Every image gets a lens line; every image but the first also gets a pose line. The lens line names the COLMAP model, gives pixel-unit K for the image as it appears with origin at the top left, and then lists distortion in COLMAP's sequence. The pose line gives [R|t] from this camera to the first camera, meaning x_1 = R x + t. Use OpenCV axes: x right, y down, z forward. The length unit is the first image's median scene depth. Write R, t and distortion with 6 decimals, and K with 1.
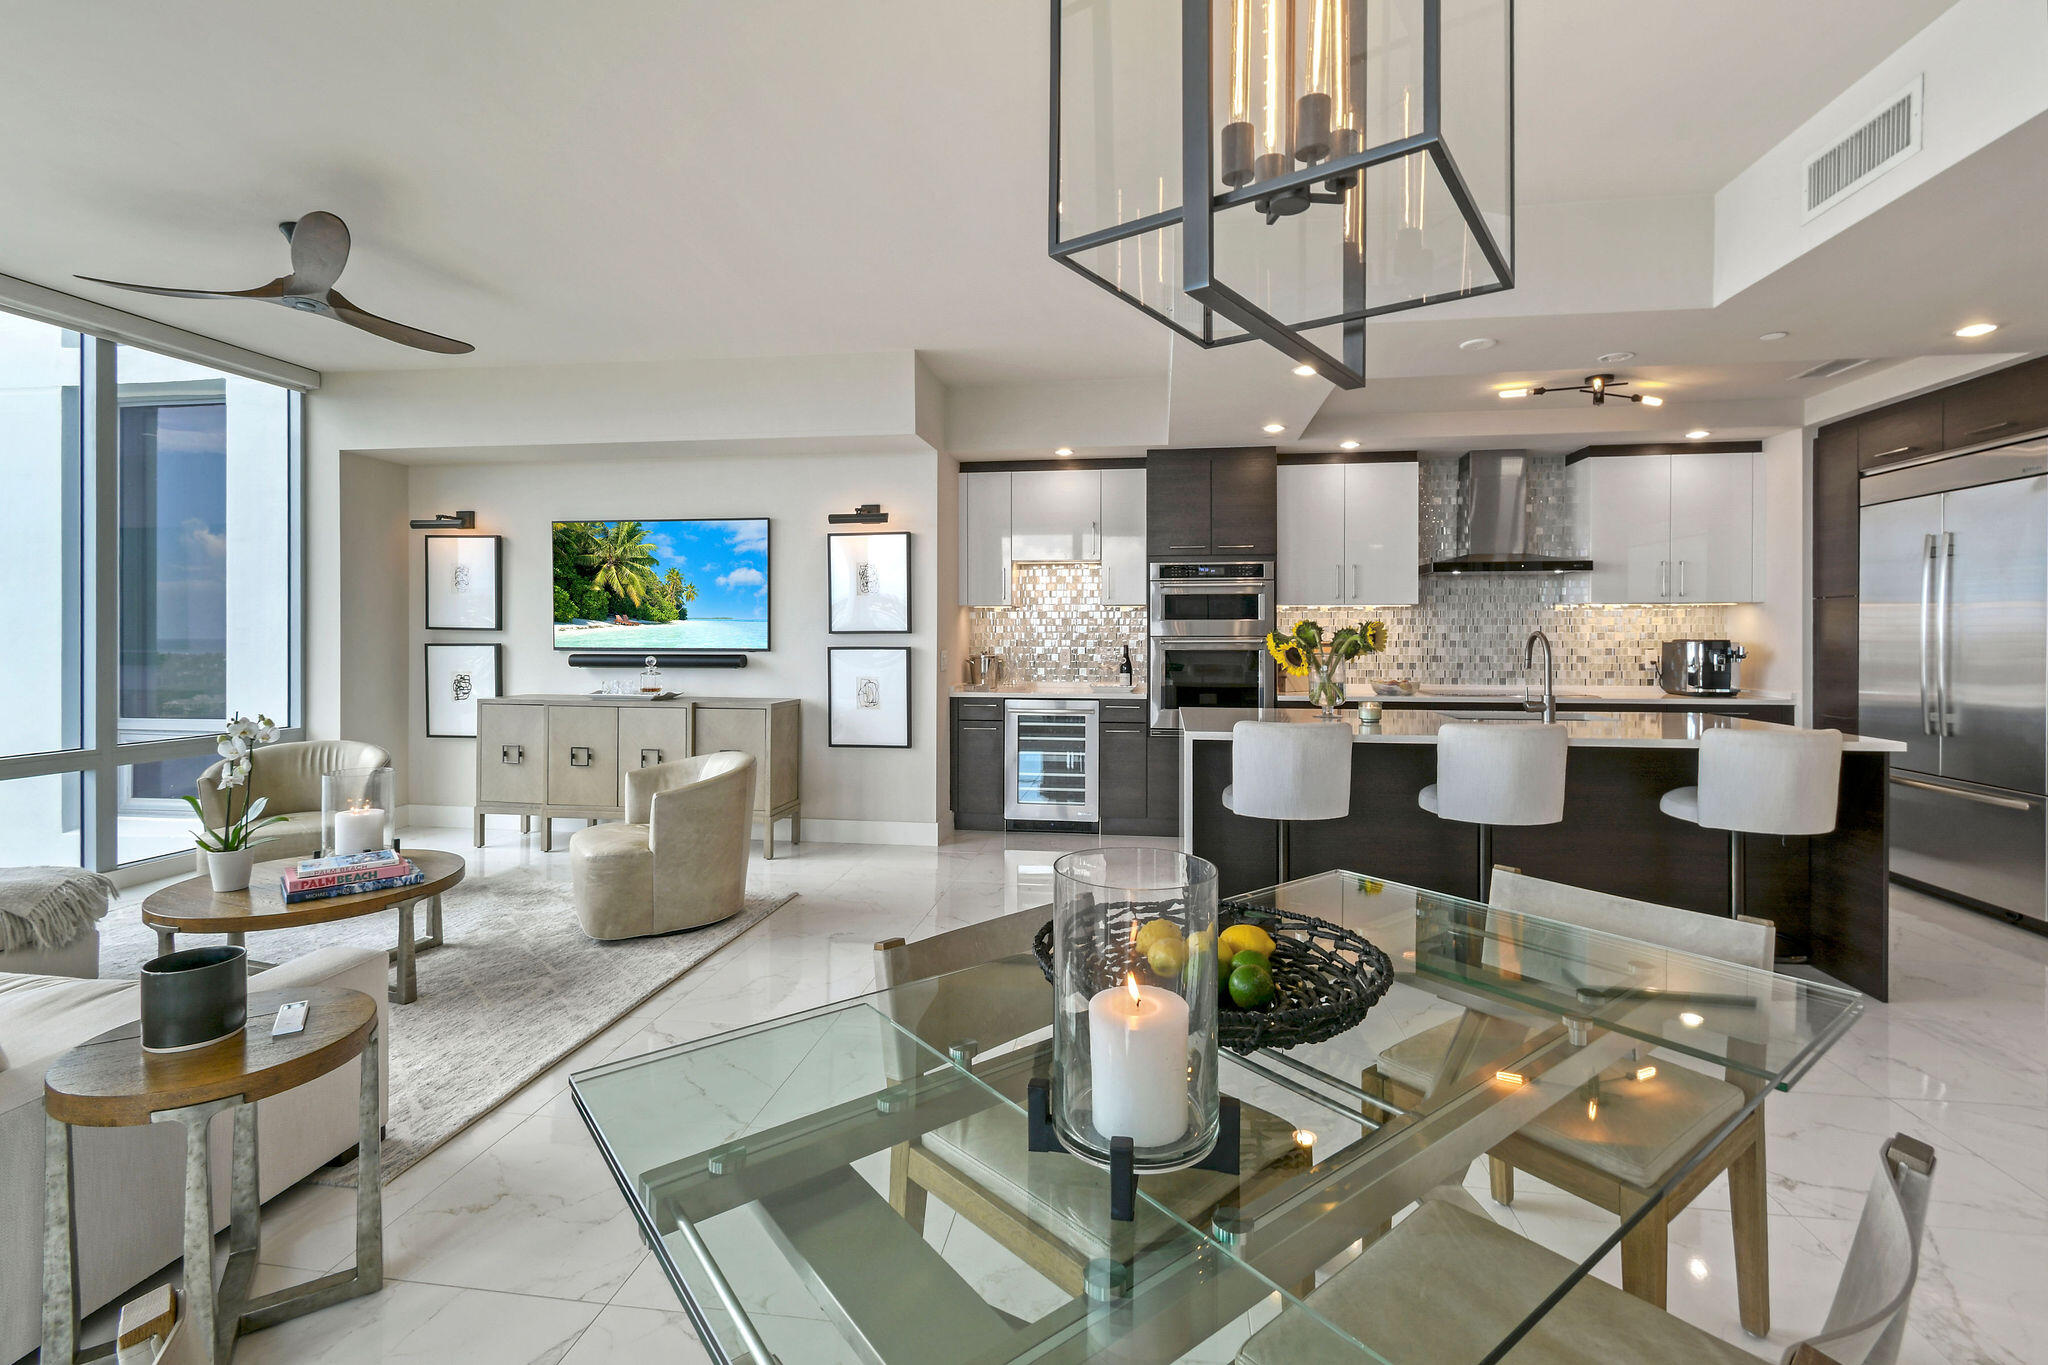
lens RADIAL K [[923.3, 0, 1038.0], [0, 923.3, 637.5], [0, 0, 1]] dist [0.007606, -0.002987]
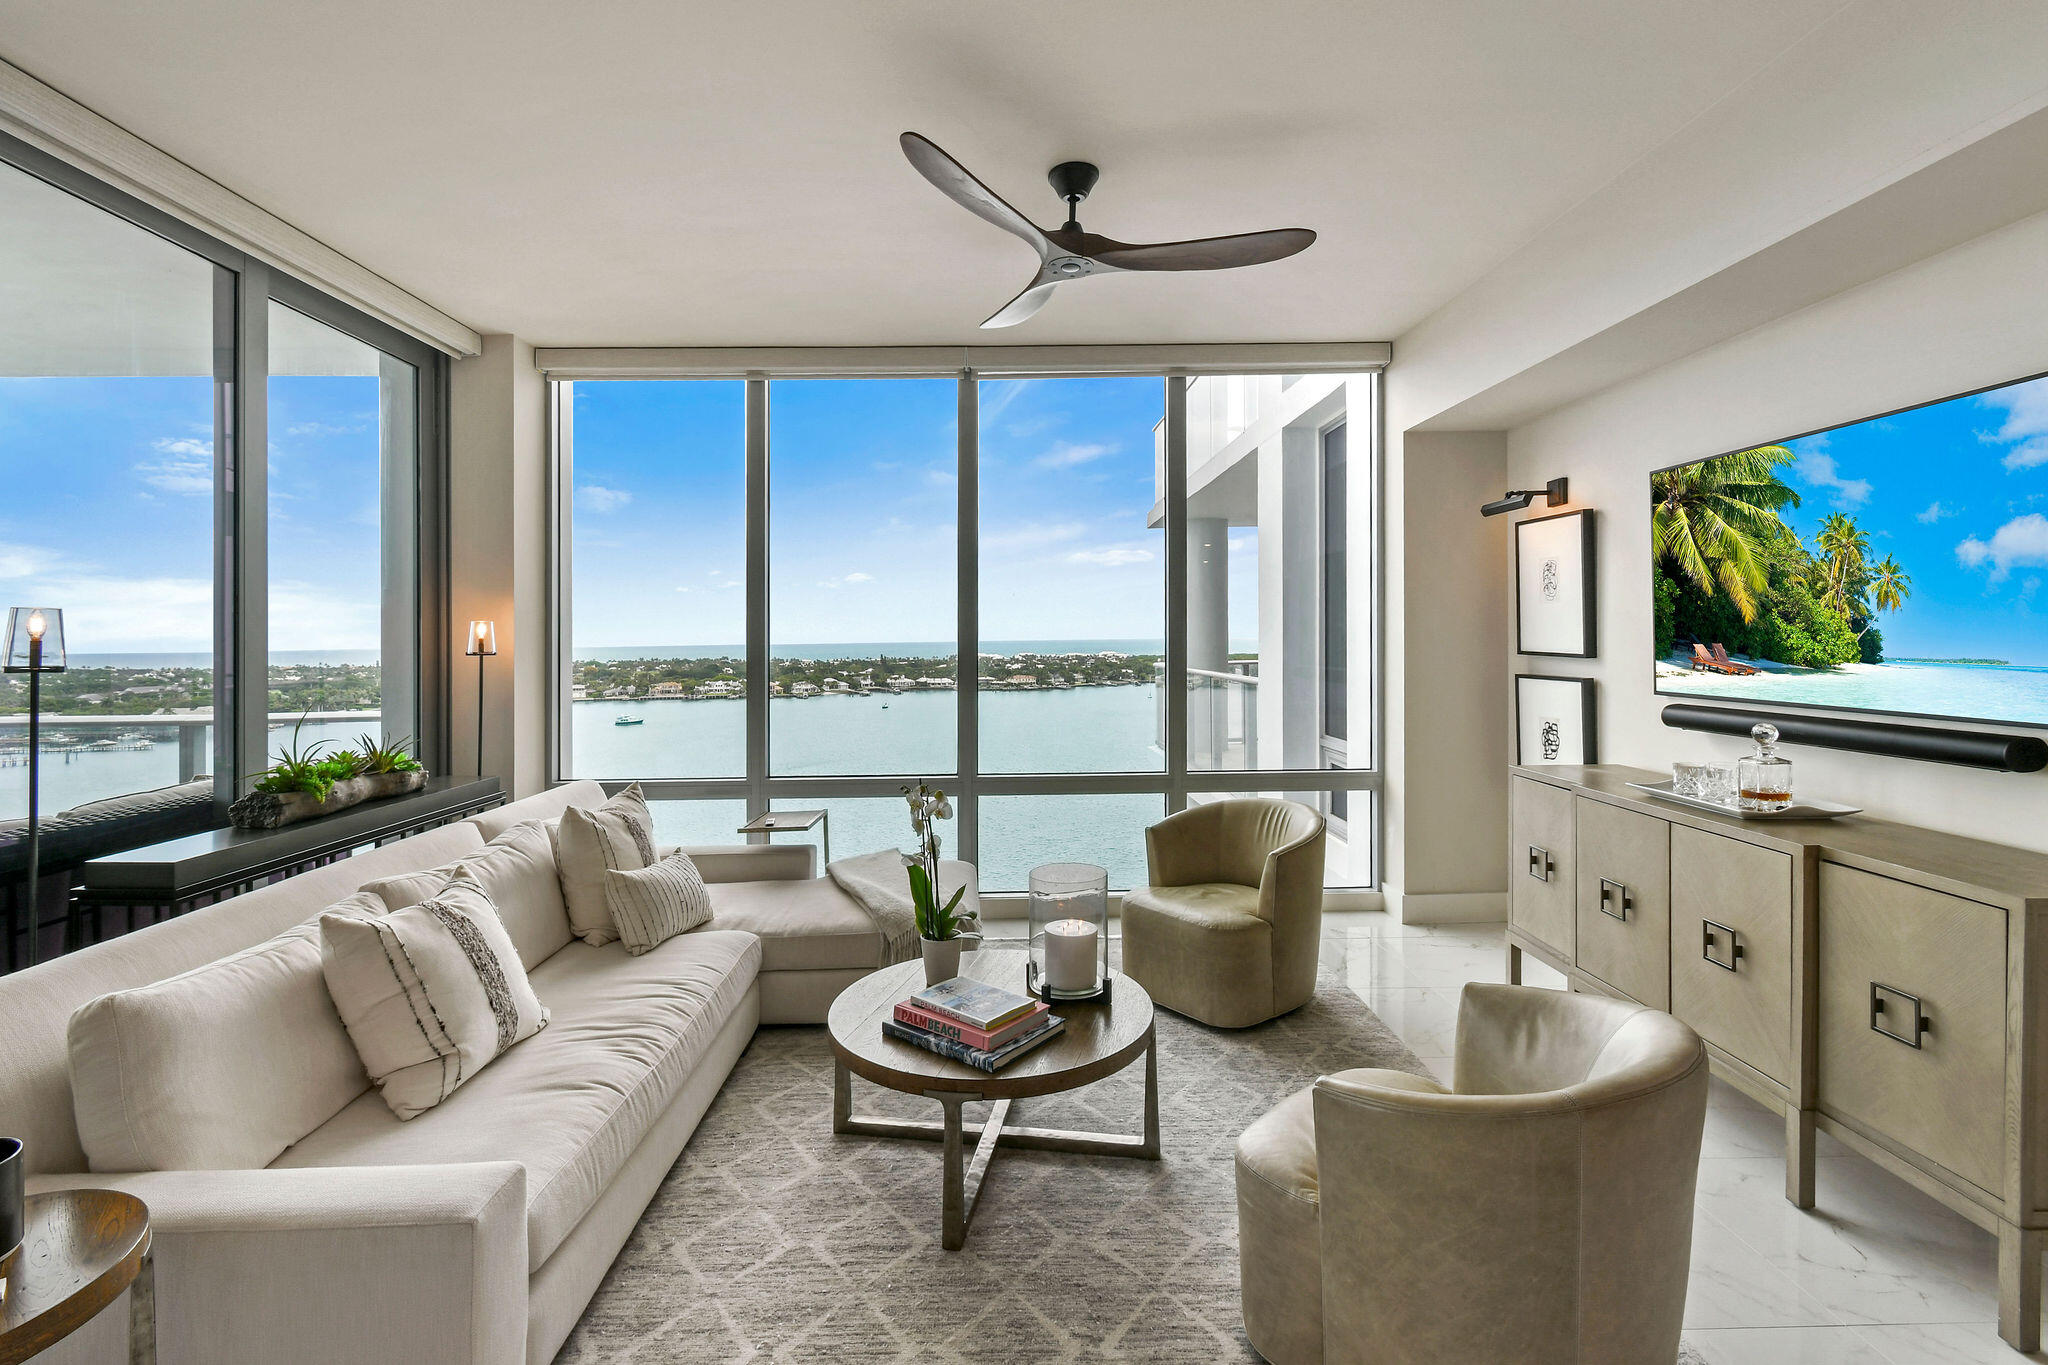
lens RADIAL K [[923.3, 0, 1015.7], [0, 923.3, 646.6], [0, 0, 1]] dist [0.007606, -0.002987]
pose [[0.145959, 0.005966, -0.989273, -0.008182], [0.005907, 0.999959, 0.006901, -0.024247], [0.989273, -0.006851, 0.145917, 0.541551]]
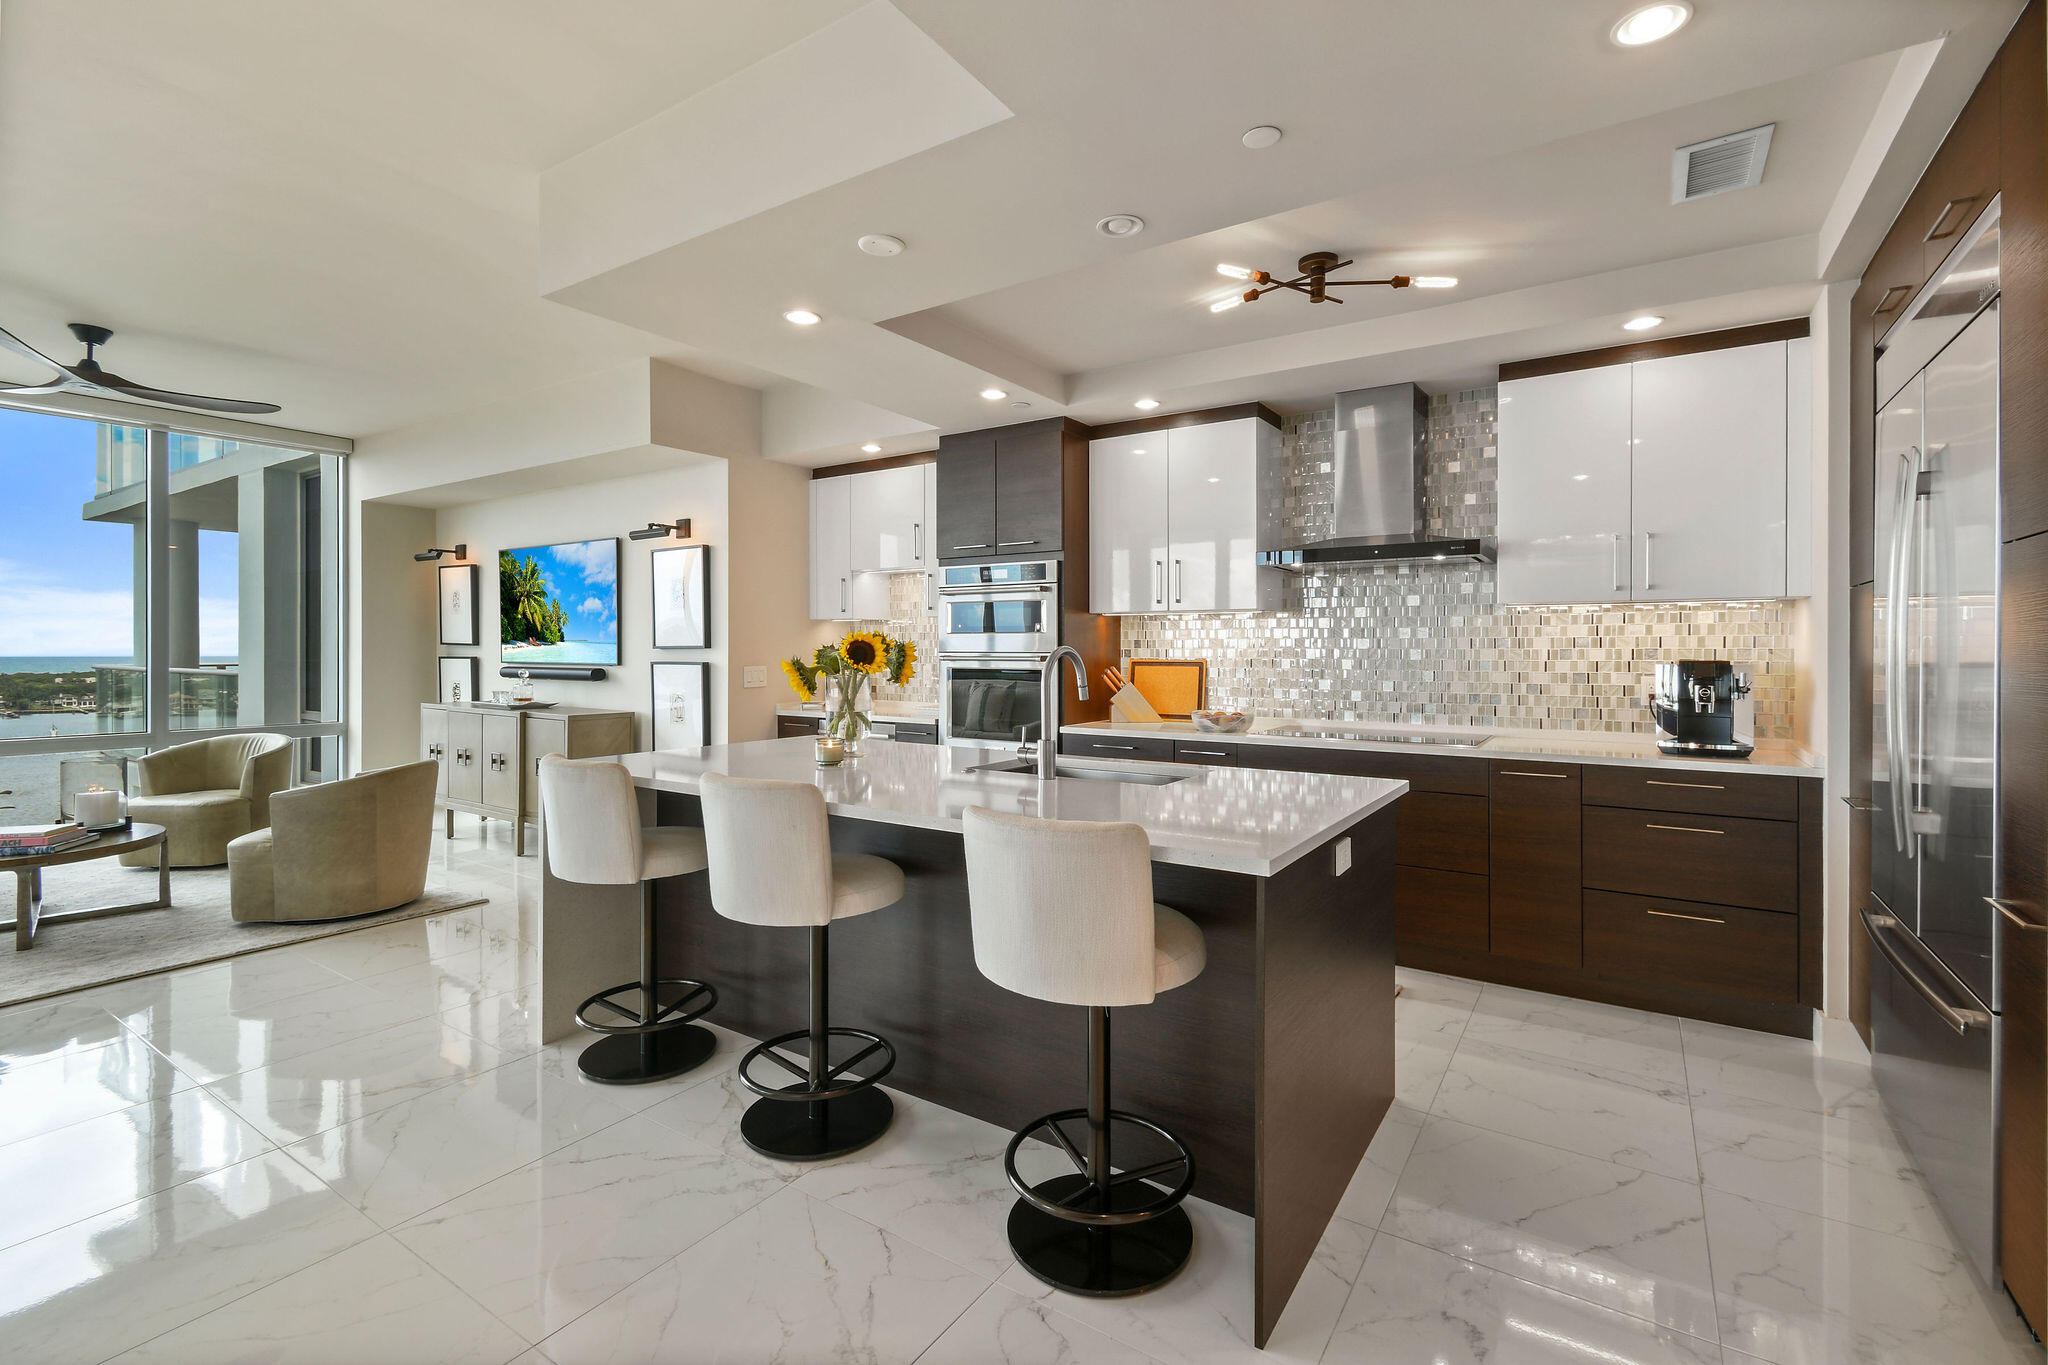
lens RADIAL K [[923.3, 0, 1058.8], [0, 923.3, 661.0], [0, 0, 1]] dist [0.007606, -0.002987]
pose [[0.903417, 0.006202, -0.428718, 0.612181], [-0.003697, 0.999971, 0.006676, 0.000640], [0.428747, -0.004446, 0.903414, 0.274295]]
